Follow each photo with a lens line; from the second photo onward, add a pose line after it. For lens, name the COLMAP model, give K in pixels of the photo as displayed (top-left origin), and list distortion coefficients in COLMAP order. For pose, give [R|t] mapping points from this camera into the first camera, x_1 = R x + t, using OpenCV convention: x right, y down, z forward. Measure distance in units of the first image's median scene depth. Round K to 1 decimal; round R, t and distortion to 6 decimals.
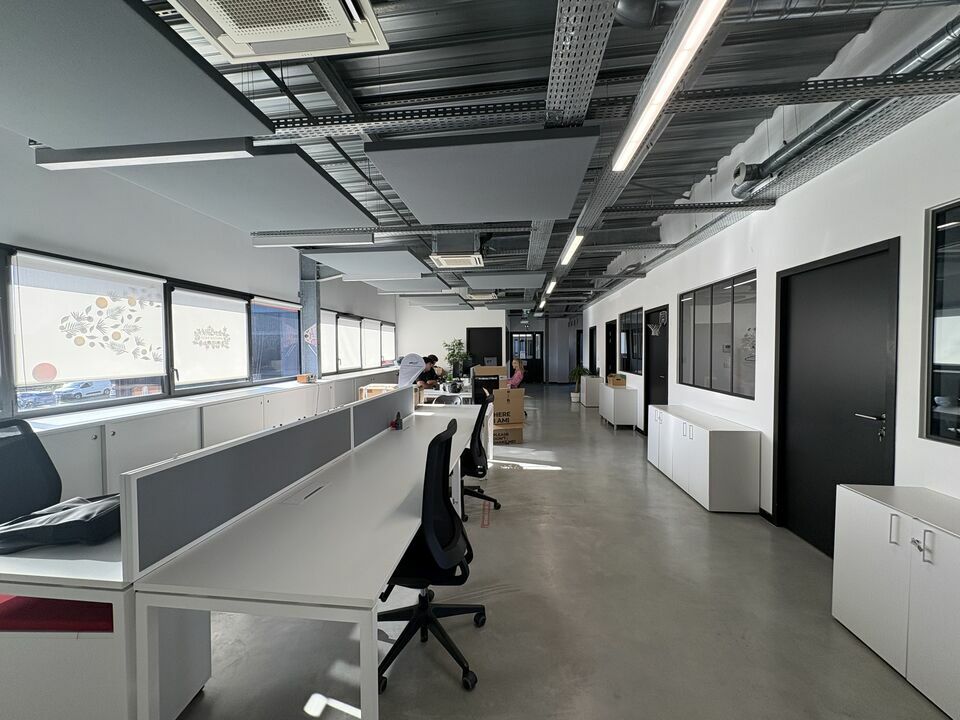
lens RADIAL K [[381.2, 0, 474.9], [0, 381.2, 359.8], [0, 0, 1]] dist [-0.003140, -0.000825]
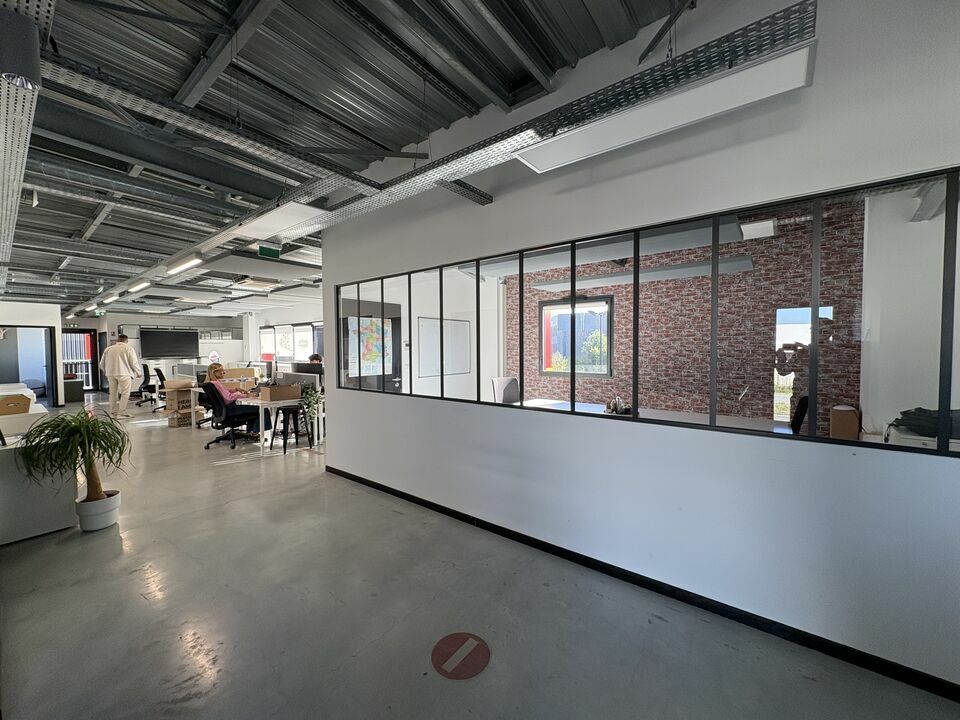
lens RADIAL K [[381.2, 0, 474.9], [0, 381.2, 359.8], [0, 0, 1]] dist [-0.003140, -0.000825]
pose [[-0.526621, 0.035749, -0.849348, 0.747528], [-0.013425, 0.998641, 0.050356, -0.081069], [0.849994, 0.037921, -0.525425, 2.920895]]
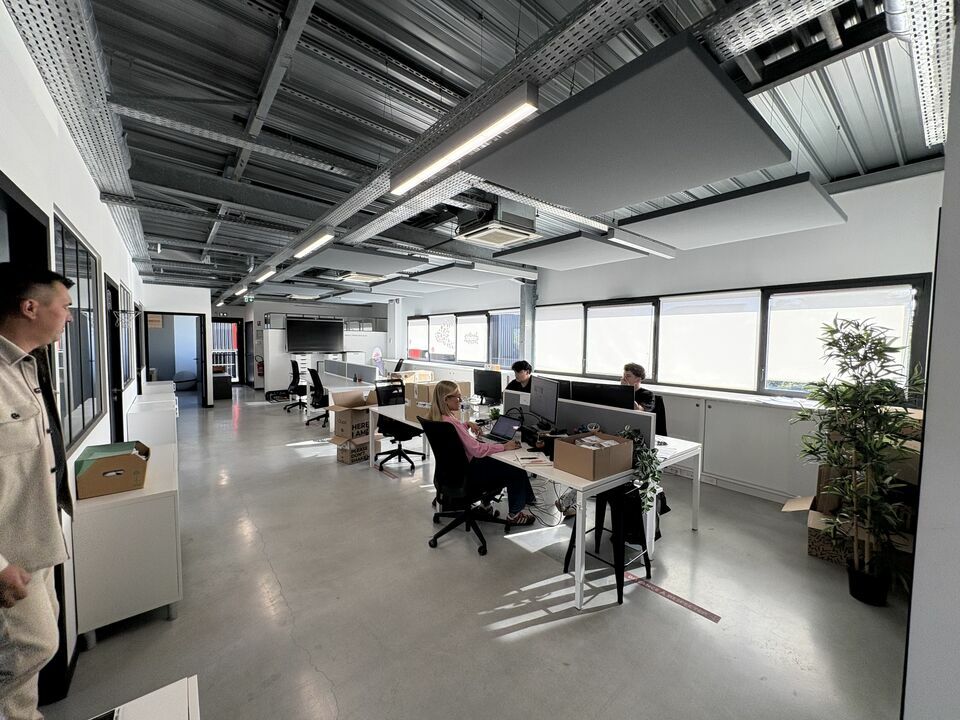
lens RADIAL K [[381.2, 0, 474.9], [0, 381.2, 359.8], [0, 0, 1]] dist [-0.003140, -0.000825]
pose [[-0.705500, 0.032089, -0.707983, 0.581455], [-0.028761, 0.996855, 0.073842, -0.082070], [0.708126, 0.072457, -0.702359, 2.112840]]
